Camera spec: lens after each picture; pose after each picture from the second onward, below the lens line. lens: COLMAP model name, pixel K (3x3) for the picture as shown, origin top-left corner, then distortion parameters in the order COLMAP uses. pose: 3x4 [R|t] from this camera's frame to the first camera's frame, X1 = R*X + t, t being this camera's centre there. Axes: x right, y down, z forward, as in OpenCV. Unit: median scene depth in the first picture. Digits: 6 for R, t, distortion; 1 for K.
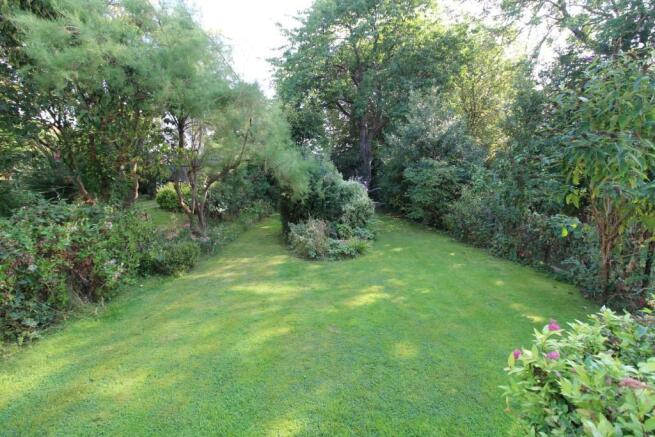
lens RADIAL K [[309.4, 0, 334.8], [0, 309.4, 214.5], [0, 0, 1]] dist [-0.001780, -0.000463]
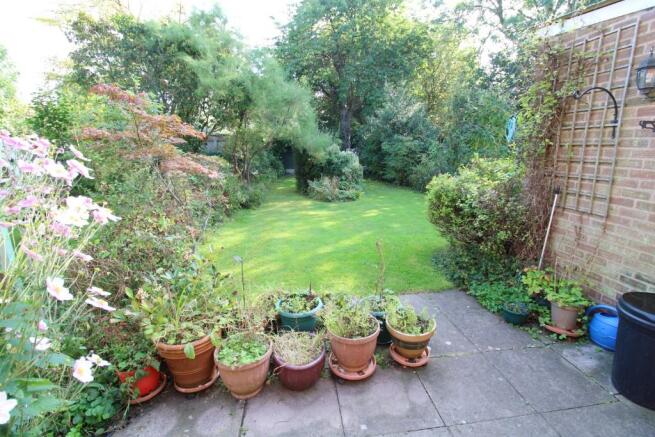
lens RADIAL K [[309.4, 0, 334.8], [0, 309.4, 214.5], [0, 0, 1]] dist [-0.001780, -0.000463]
pose [[0.994048, -0.028673, 0.105102, -0.136352], [0.020140, 0.996481, 0.081363, 0.053520], [-0.107065, -0.078762, 0.991127, -0.363043]]
